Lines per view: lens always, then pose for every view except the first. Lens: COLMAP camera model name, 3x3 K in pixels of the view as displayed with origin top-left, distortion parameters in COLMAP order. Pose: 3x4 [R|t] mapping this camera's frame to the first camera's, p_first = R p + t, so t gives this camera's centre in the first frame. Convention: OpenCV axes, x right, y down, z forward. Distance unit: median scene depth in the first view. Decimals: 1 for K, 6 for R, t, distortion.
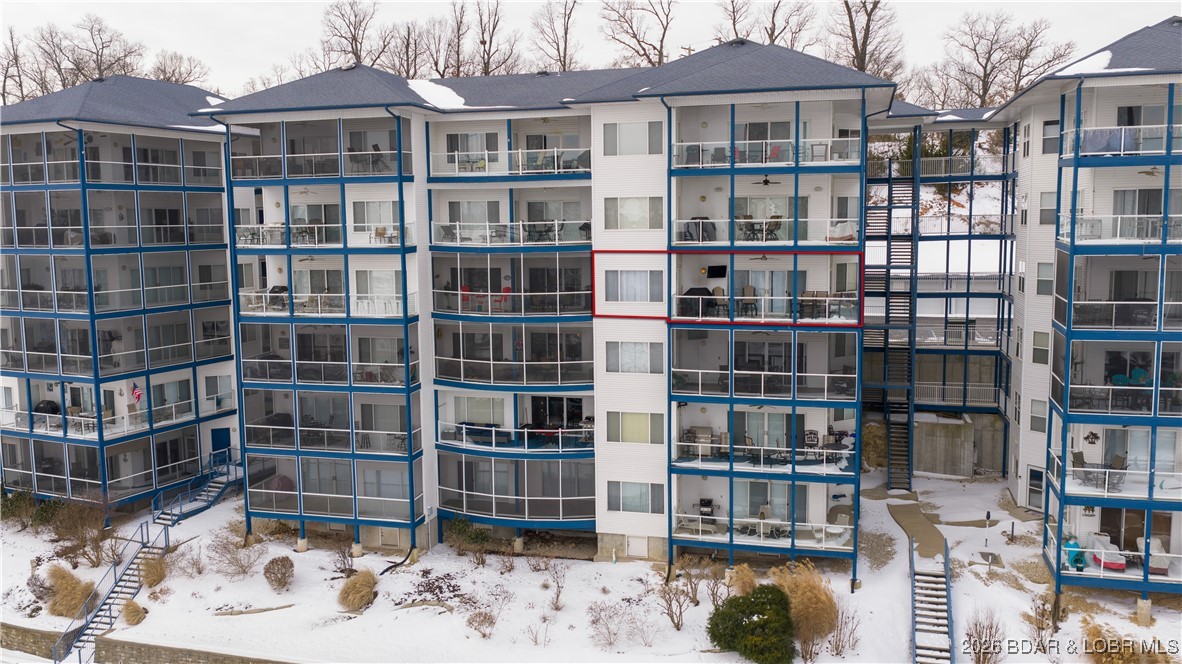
lens RADIAL K [[972.2, 0, 587.9], [0, 972.2, 330.1], [0, 0, 1]] dist [-0.002554, -0.007311]
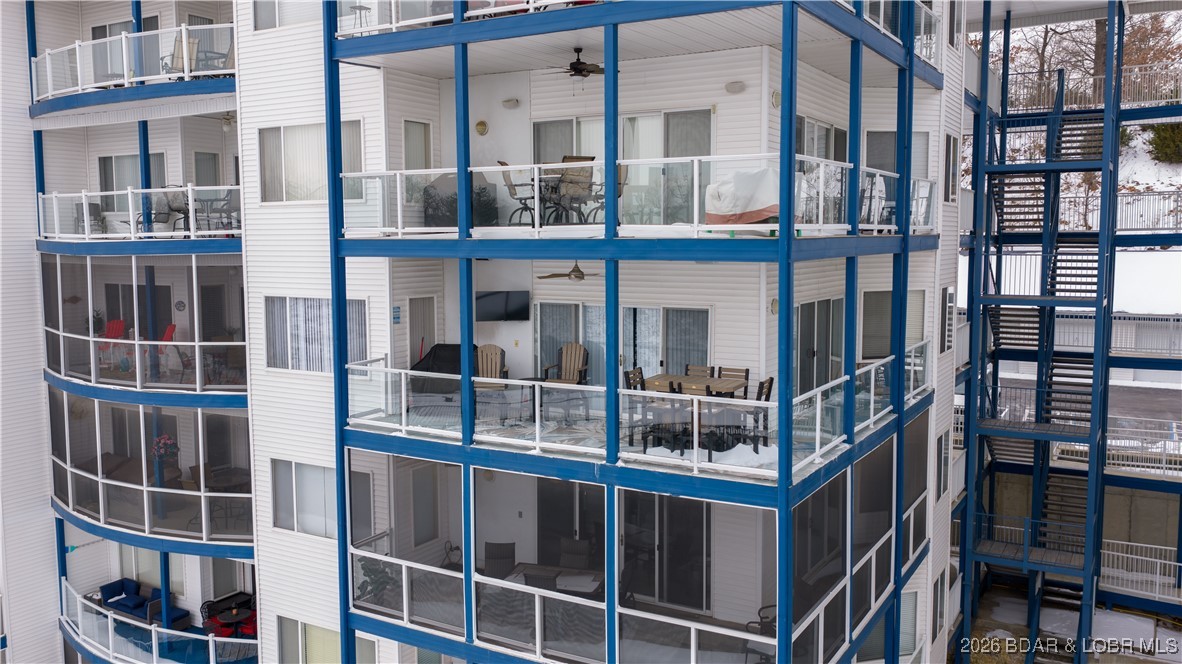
lens RADIAL K [[972.2, 0, 594.9], [0, 972.2, 332.4], [0, 0, 1]] dist [-0.002554, -0.007311]
pose [[0.967663, 0.032182, -0.250184, 0.221158], [-0.036536, 0.999251, -0.012780, -0.037012], [0.249586, 0.021507, 0.968114, 0.502538]]
